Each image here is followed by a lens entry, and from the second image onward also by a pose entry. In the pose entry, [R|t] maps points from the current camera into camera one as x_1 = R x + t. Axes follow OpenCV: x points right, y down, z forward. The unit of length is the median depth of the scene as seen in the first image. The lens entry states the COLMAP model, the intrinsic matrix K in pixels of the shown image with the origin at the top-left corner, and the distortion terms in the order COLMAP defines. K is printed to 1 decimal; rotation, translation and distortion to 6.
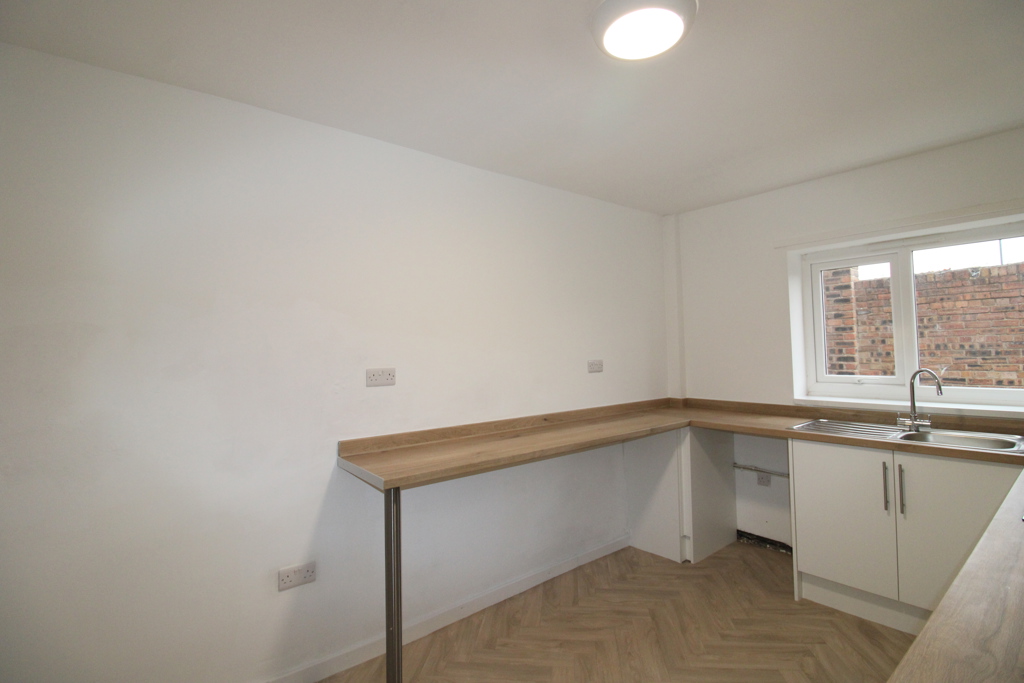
lens RADIAL K [[472.3, 0, 513.0], [0, 472.3, 329.7], [0, 0, 1]] dist [0.001242, -0.015689]
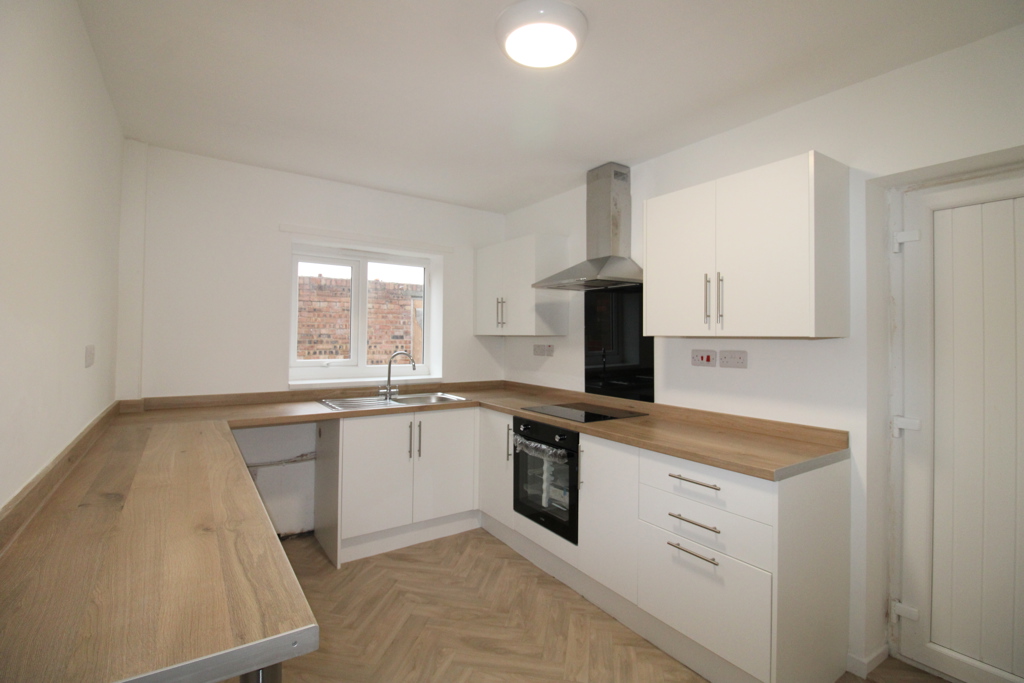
lens RADIAL K [[472.3, 0, 513.0], [0, 472.3, 329.7], [0, 0, 1]] dist [0.001242, -0.015689]
pose [[0.068604, 0.037408, 0.996942, -0.404926], [-0.059706, 0.997660, -0.033327, 0.037292], [-0.995856, -0.057237, 0.070677, 0.483589]]
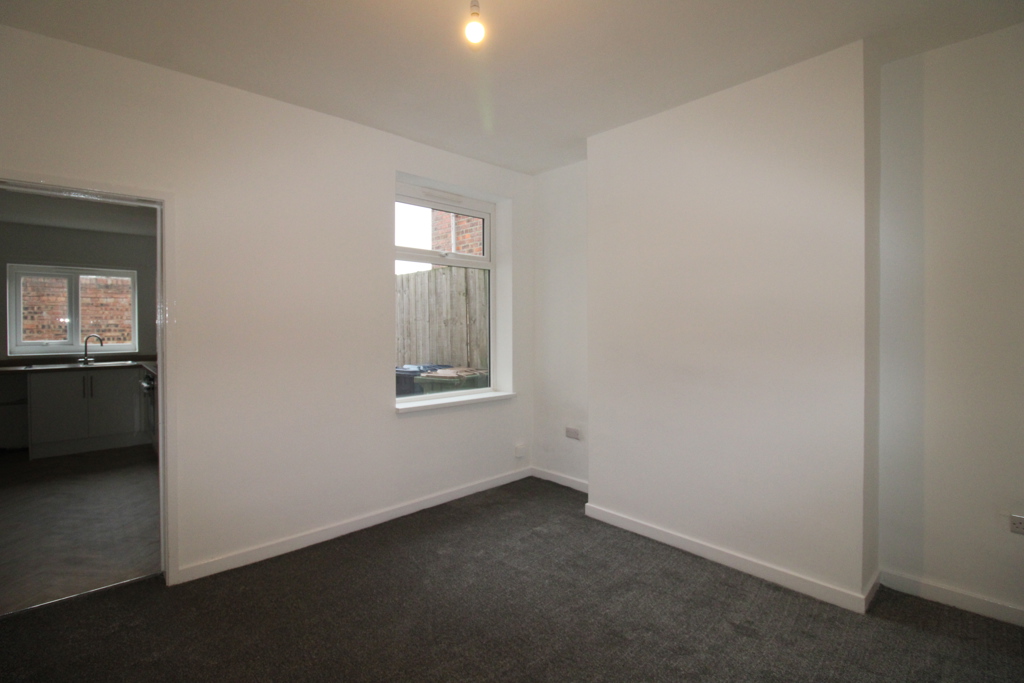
lens RADIAL K [[472.3, 0, 513.0], [0, 472.3, 329.7], [0, 0, 1]] dist [0.001242, -0.015689]
pose [[-0.077964, 0.009903, 0.996907, -1.182518], [-0.041202, 0.999064, -0.013146, 0.008031], [-0.996104, -0.042099, -0.077483, -0.629944]]
